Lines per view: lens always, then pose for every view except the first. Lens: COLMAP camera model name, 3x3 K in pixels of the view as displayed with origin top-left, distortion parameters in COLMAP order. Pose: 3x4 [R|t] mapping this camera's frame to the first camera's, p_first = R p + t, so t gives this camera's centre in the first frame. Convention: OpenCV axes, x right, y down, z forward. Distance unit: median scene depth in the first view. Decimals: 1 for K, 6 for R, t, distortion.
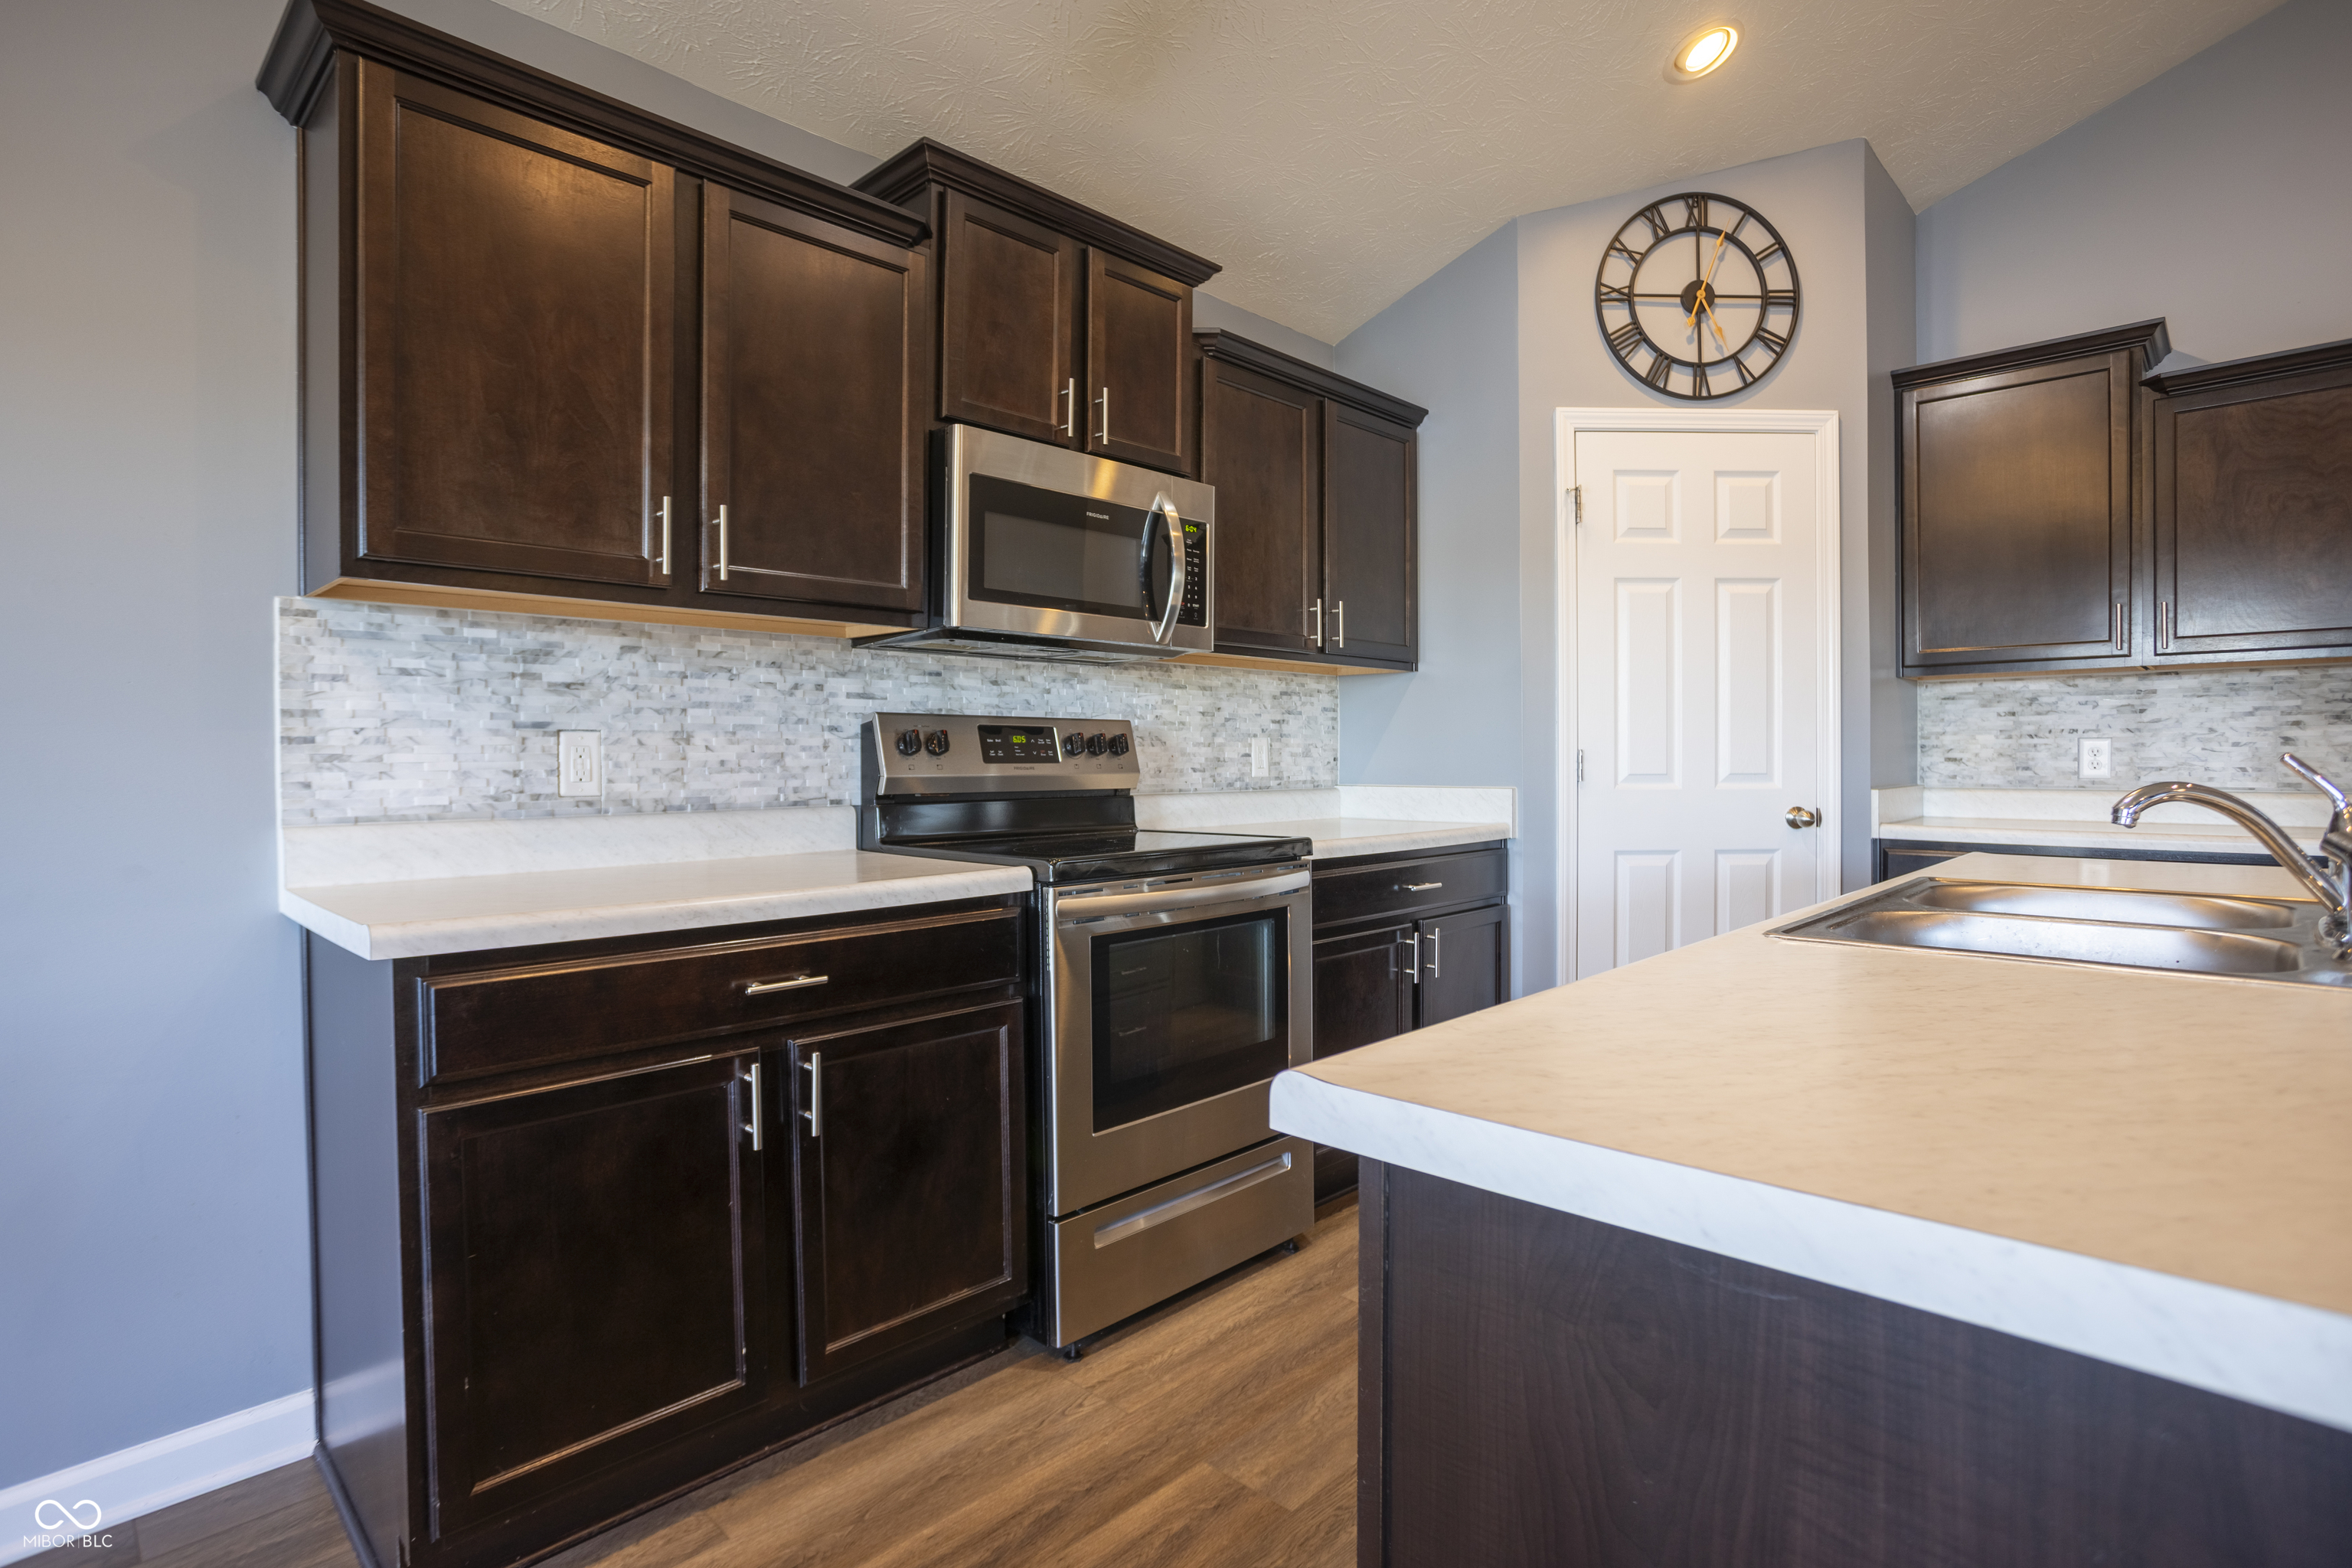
lens RADIAL K [[1163.9, 0, 1178.1], [0, 1163.9, 770.2], [0, 0, 1]] dist [-0.090033, 0.065100]
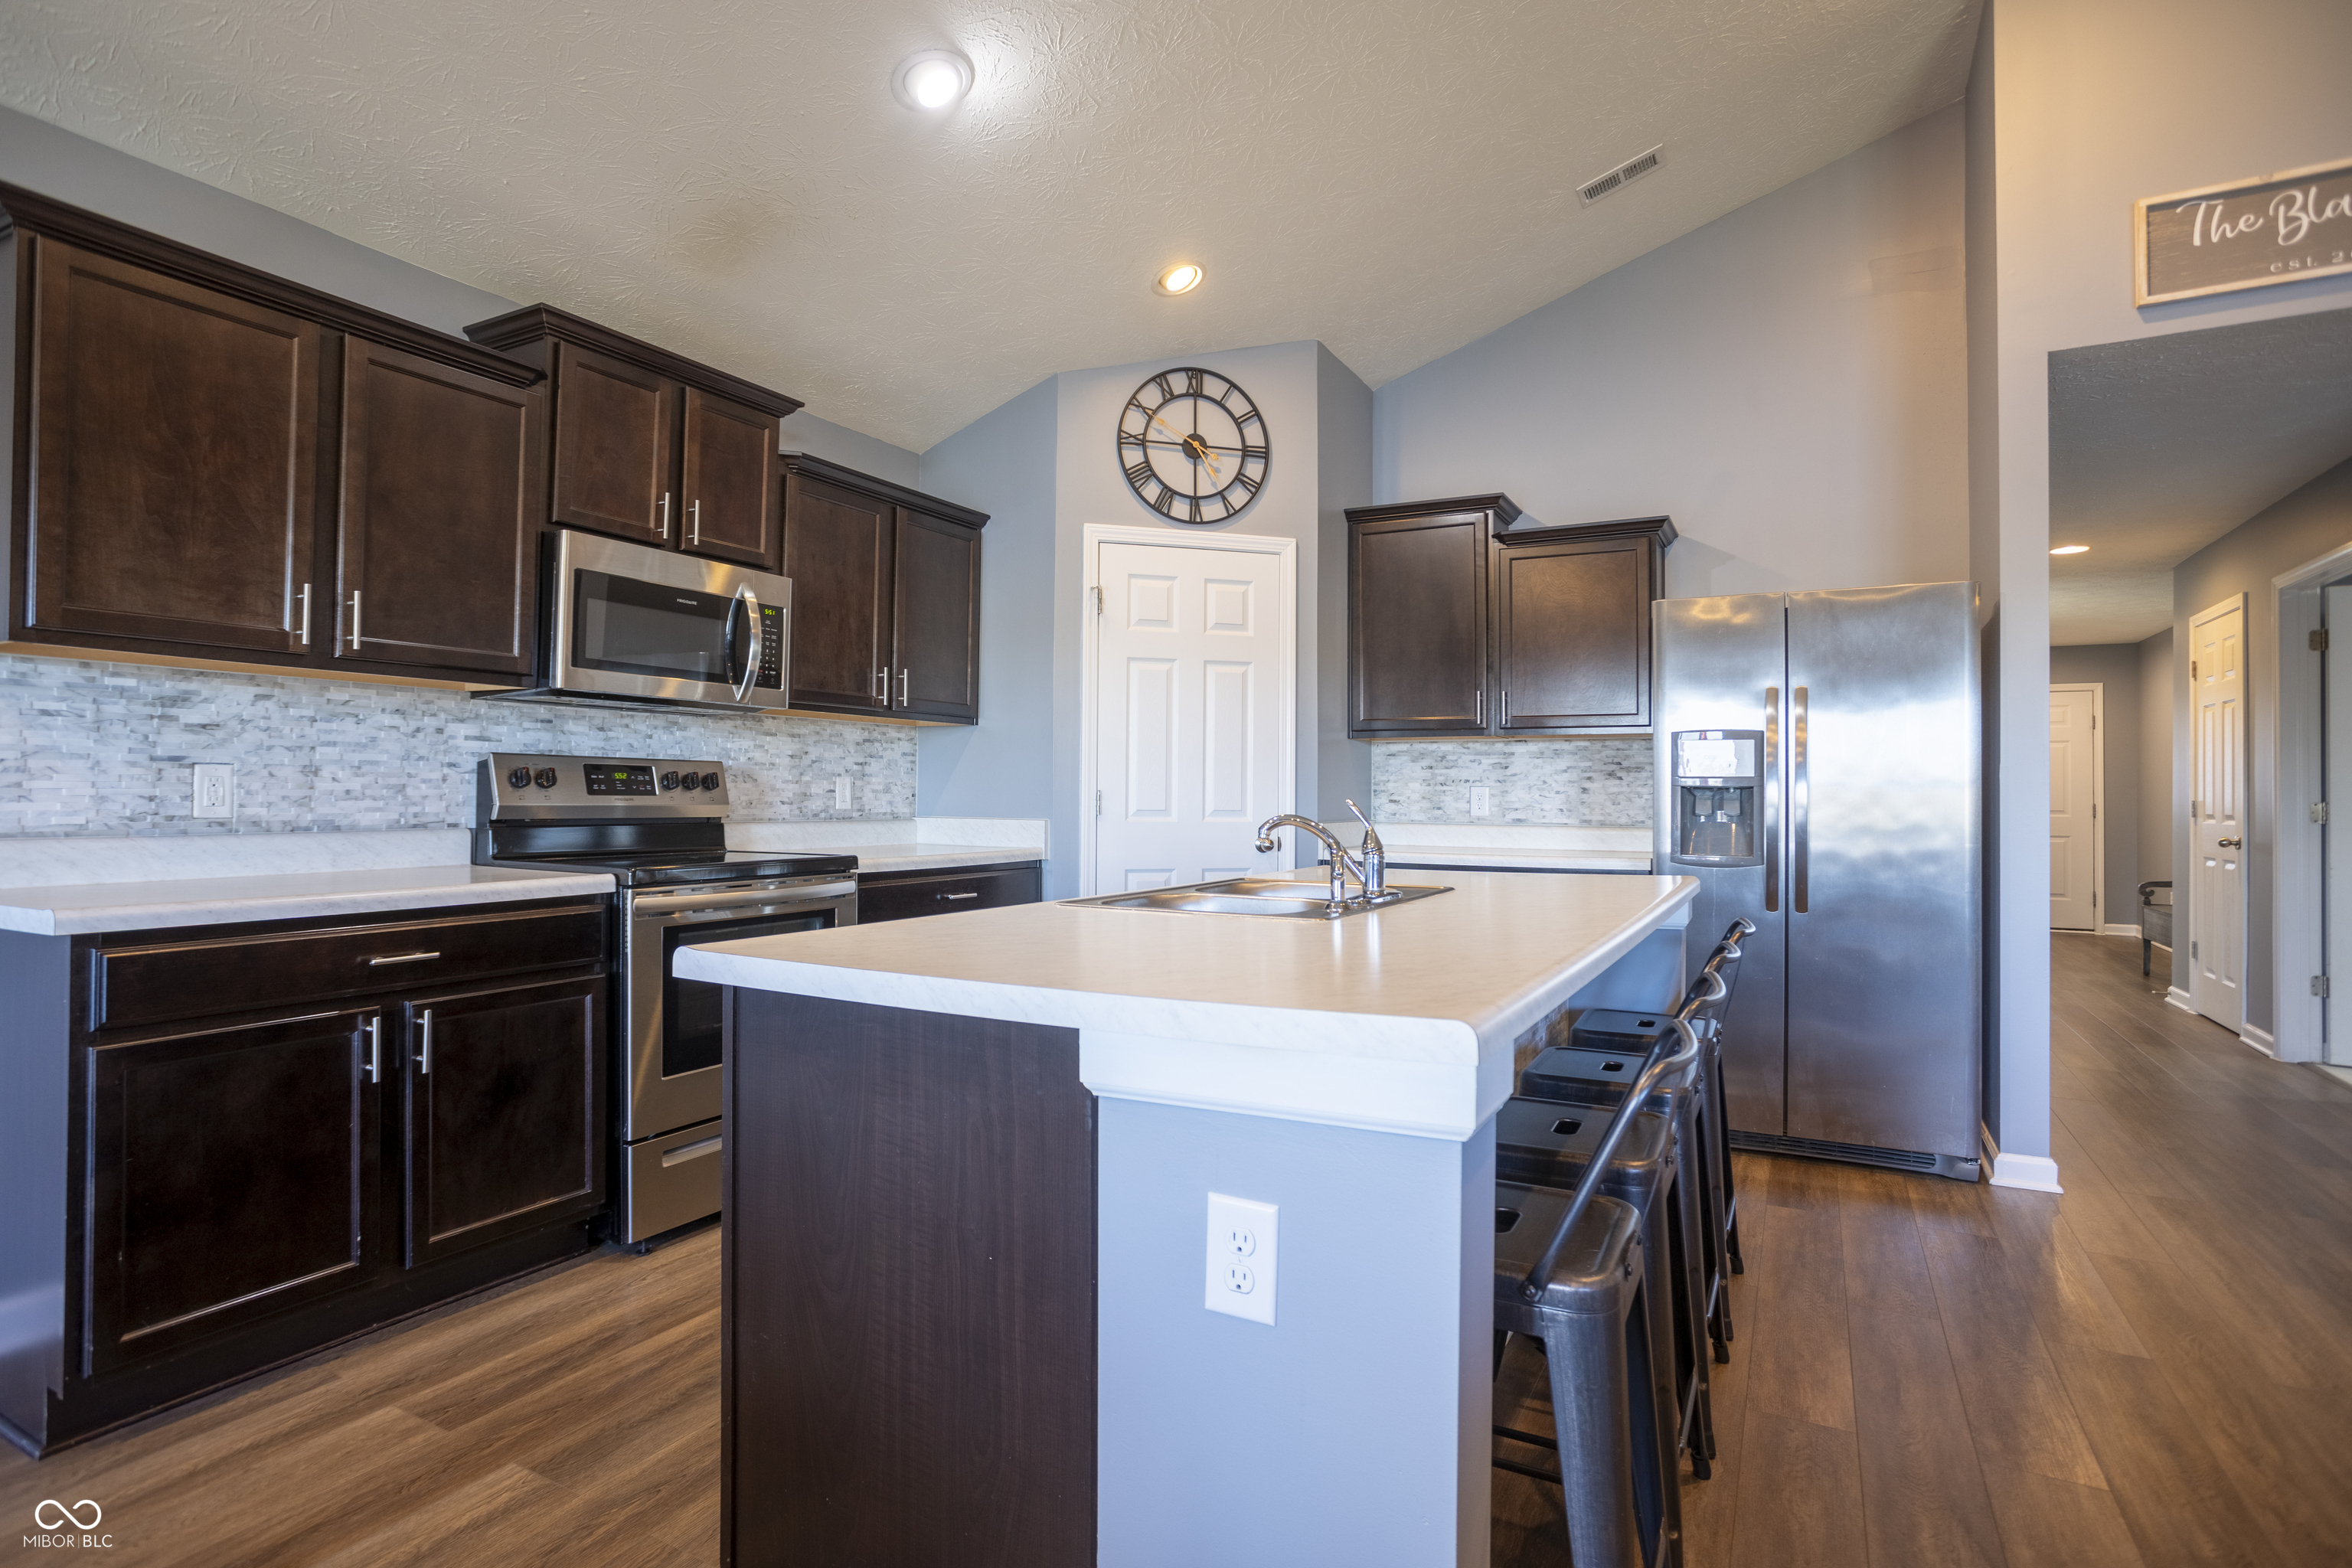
lens RADIAL K [[1164.4, 0, 1183.8], [0, 1164.4, 776.5], [0, 0, 1]] dist [-0.064004, 0.033805]
pose [[0.962361, 0.016839, 0.271251, 0.120443], [-0.010055, 0.999601, -0.026381, 0.000085], [-0.271588, 0.022661, 0.962147, -0.372451]]
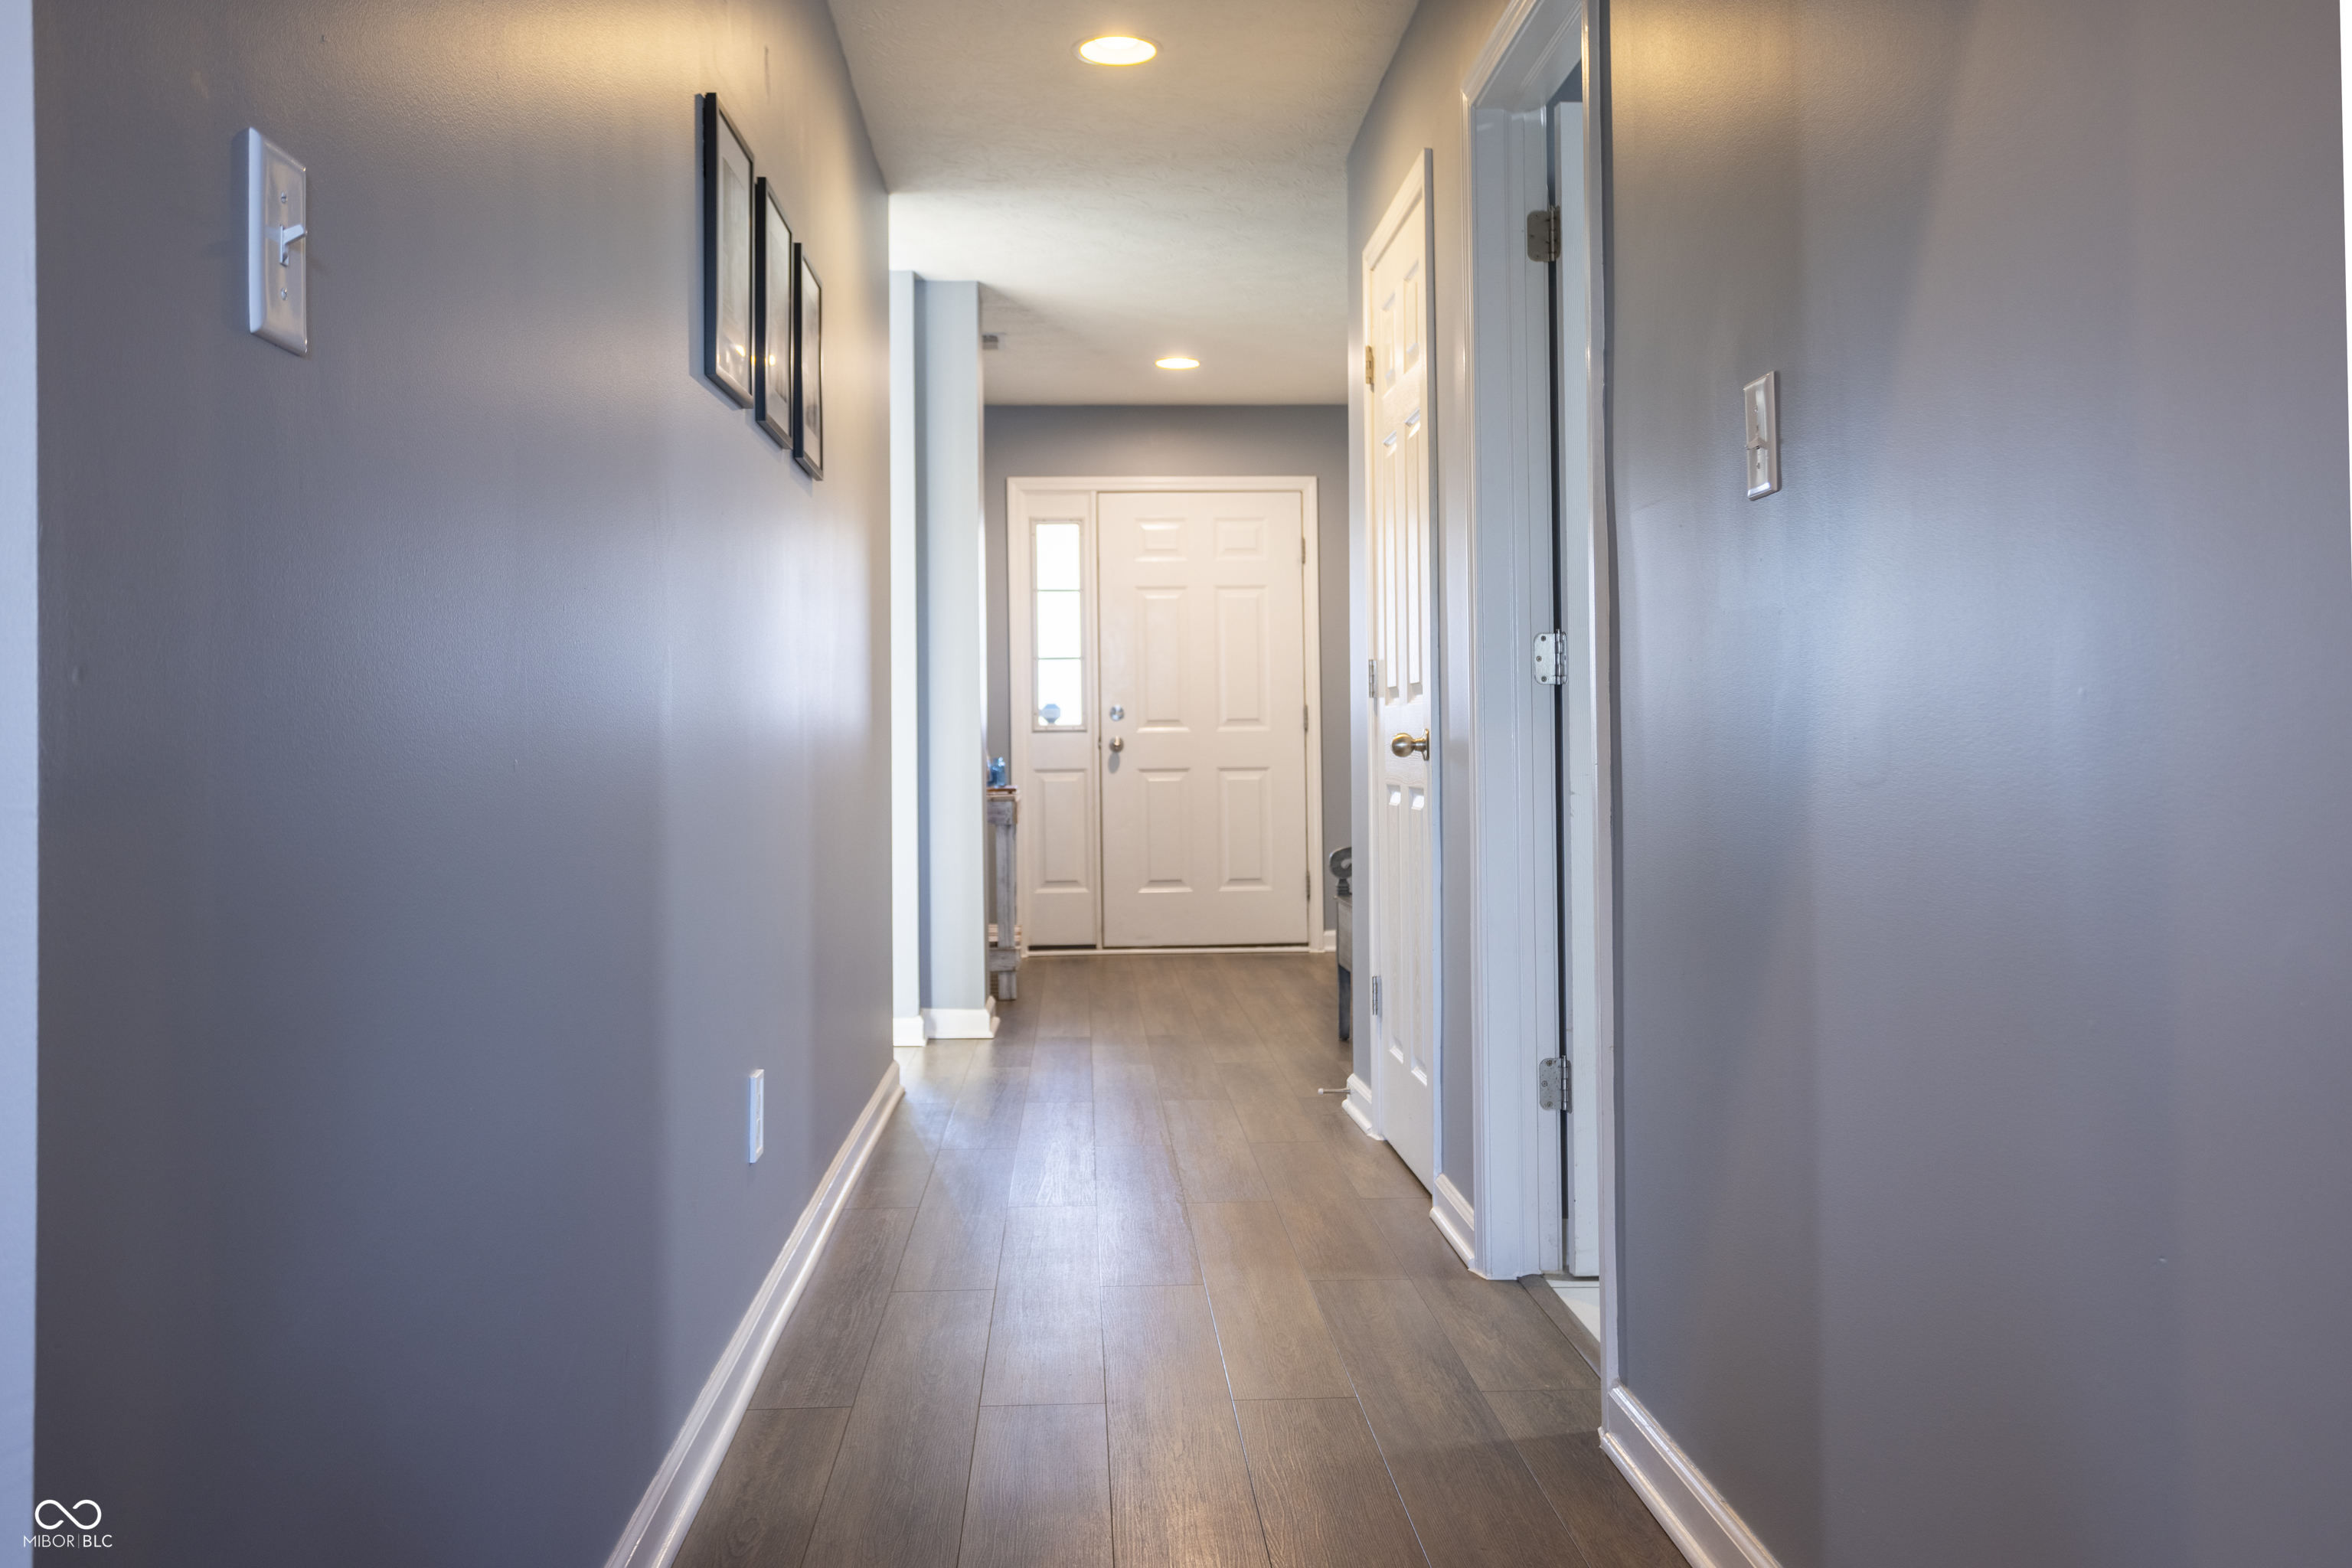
lens RADIAL K [[1990.0, 0, 1176.0], [0, 1990.0, 784.0], [0, 0, 1]] dist [-0.001204, -0.000242]
pose [[0.680769, -0.024834, 0.732077, 1.331988], [0.026175, 0.999612, 0.009569, 0.060816], [-0.732030, 0.012648, 0.681155, 0.211796]]
